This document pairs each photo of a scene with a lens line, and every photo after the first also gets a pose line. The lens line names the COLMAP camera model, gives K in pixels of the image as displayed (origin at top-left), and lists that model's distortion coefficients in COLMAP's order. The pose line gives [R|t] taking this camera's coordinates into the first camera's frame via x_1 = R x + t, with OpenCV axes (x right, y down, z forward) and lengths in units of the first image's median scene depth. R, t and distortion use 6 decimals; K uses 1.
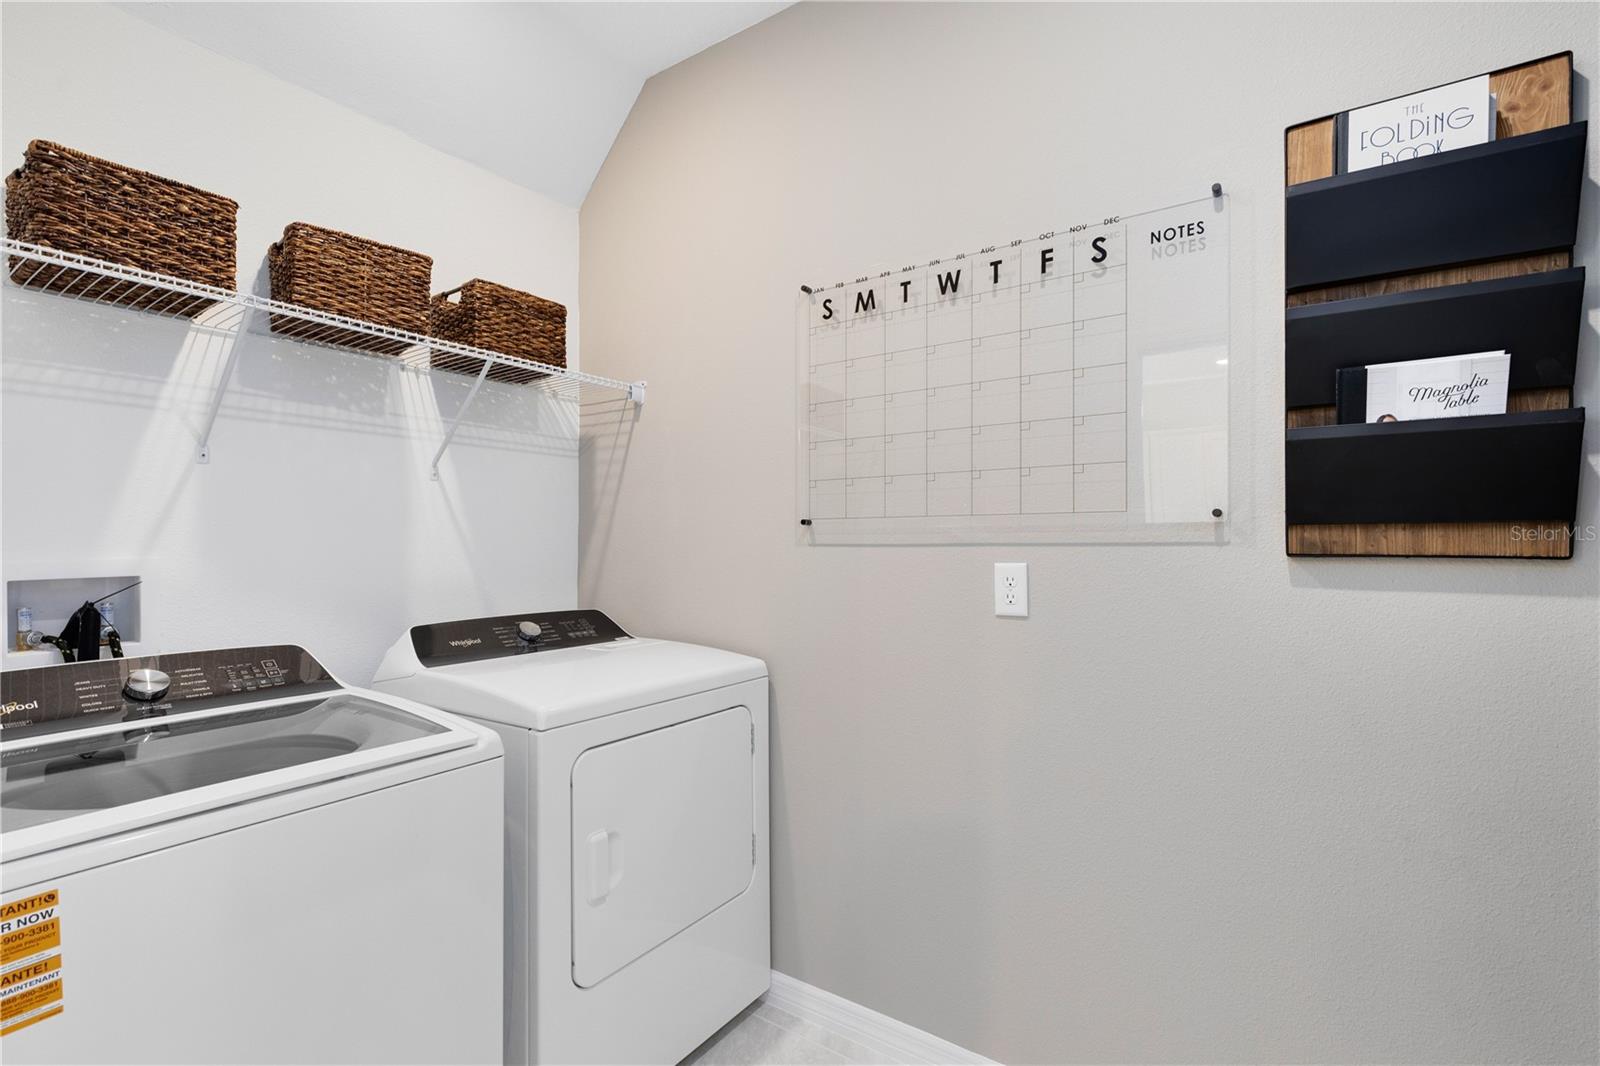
lens RADIAL K [[731.1, 0, 806.2], [0, 731.1, 537.1], [0, 0, 1]] dist [0.012243, -0.002150]
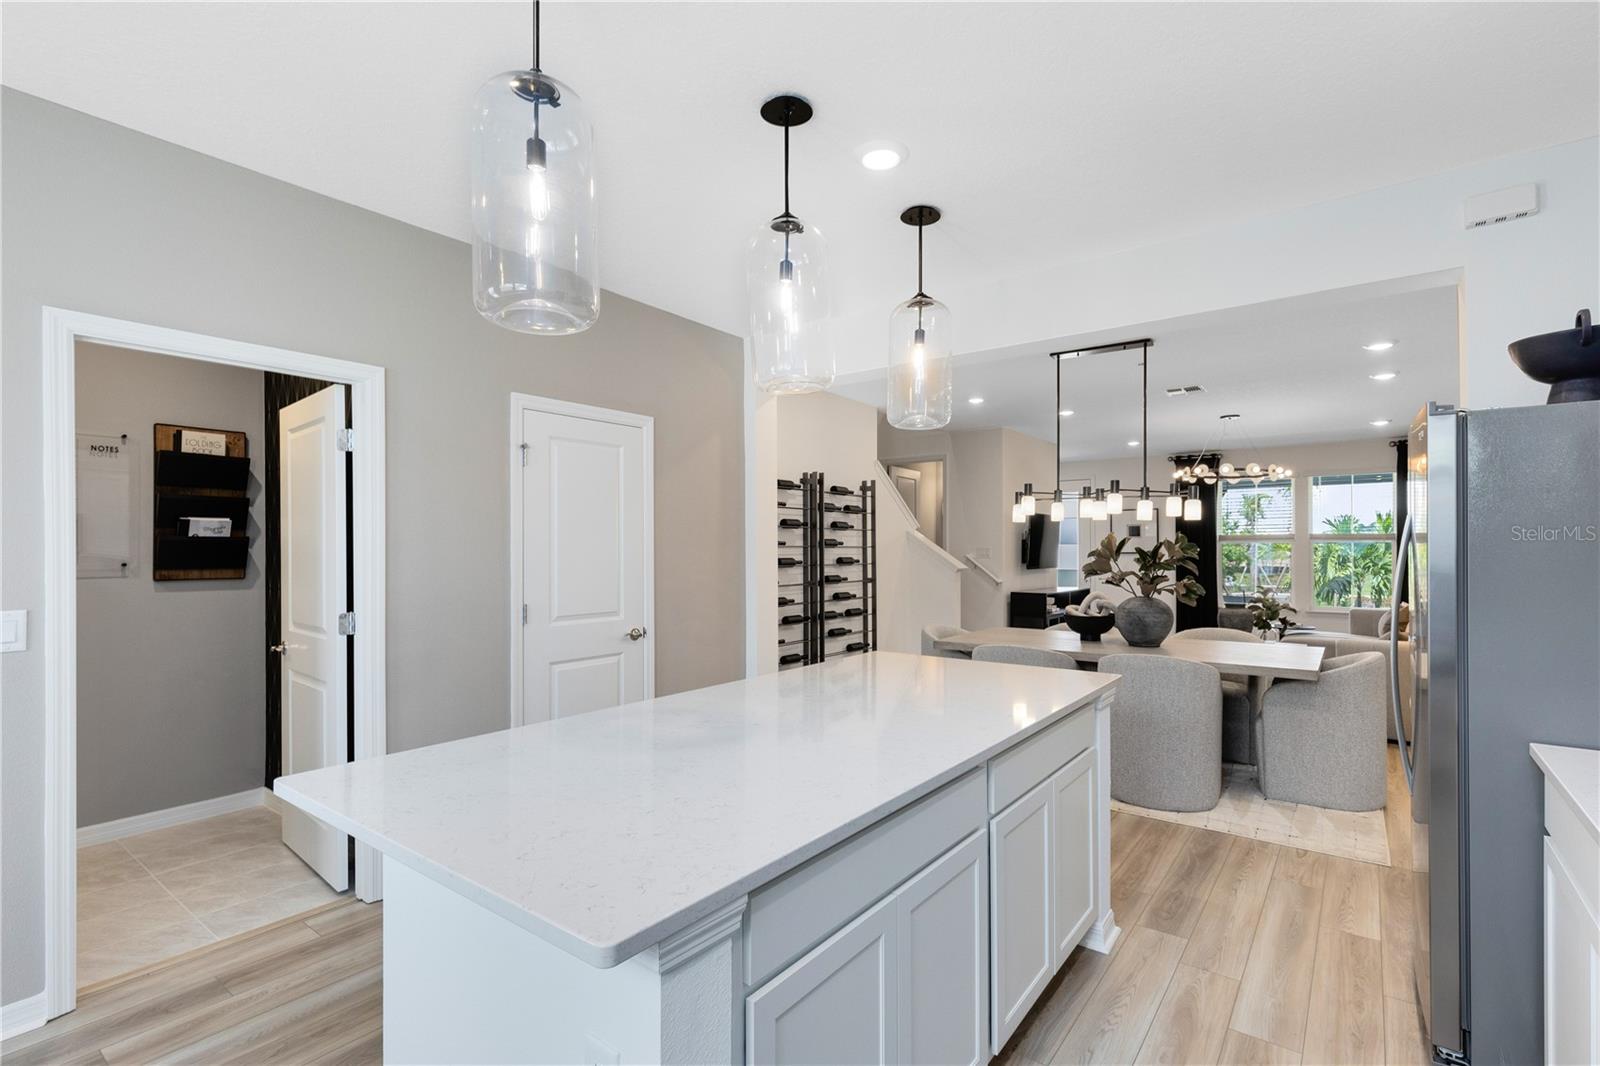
lens RADIAL K [[731.1, 0, 805.9], [0, 731.1, 541.1], [0, 0, 1]] dist [0.012243, -0.002150]
pose [[0.056984, 0.008247, 0.998341, -2.120310], [0.000899, 0.999965, -0.008312, -0.106680], [-0.998375, 0.001371, 0.056974, -1.709752]]
